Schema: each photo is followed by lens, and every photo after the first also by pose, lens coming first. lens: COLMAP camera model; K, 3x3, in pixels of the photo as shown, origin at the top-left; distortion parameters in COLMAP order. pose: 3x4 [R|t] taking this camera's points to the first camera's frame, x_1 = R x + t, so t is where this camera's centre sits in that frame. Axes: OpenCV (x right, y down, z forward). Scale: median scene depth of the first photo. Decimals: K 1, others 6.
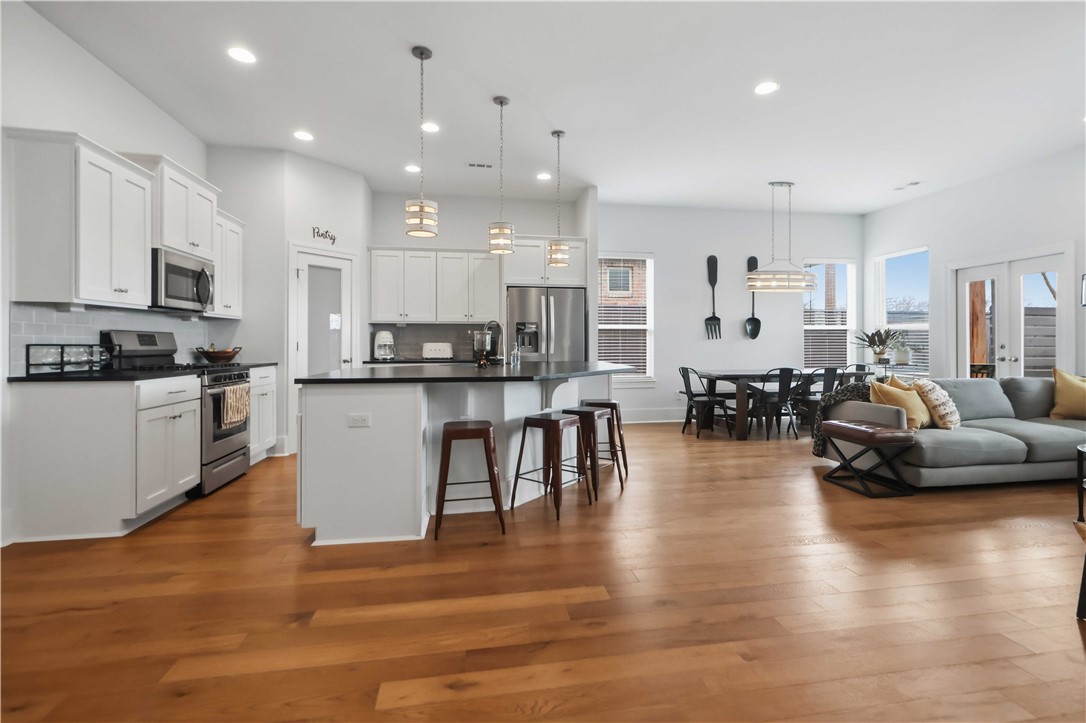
lens RADIAL K [[510.8, 0, 555.5], [0, 510.8, 345.3], [0, 0, 1]] dist [0.002546, -0.000016]
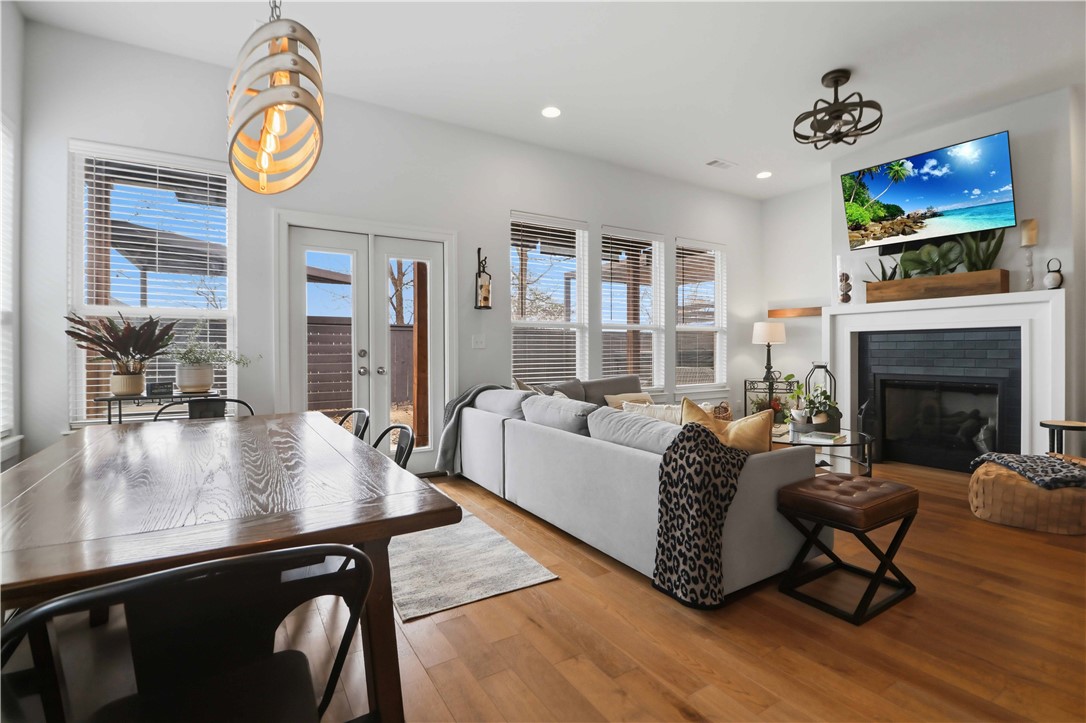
lens RADIAL K [[504.1, 0, 560.2], [0, 504.1, 347.5], [0, 0, 1]] dist [0.002144, -0.015204]
pose [[-0.379613, 0.006265, 0.925124, 0.142028], [0.006177, 0.999972, -0.004238, -0.001495], [-0.925125, 0.004106, -0.379641, 1.088247]]
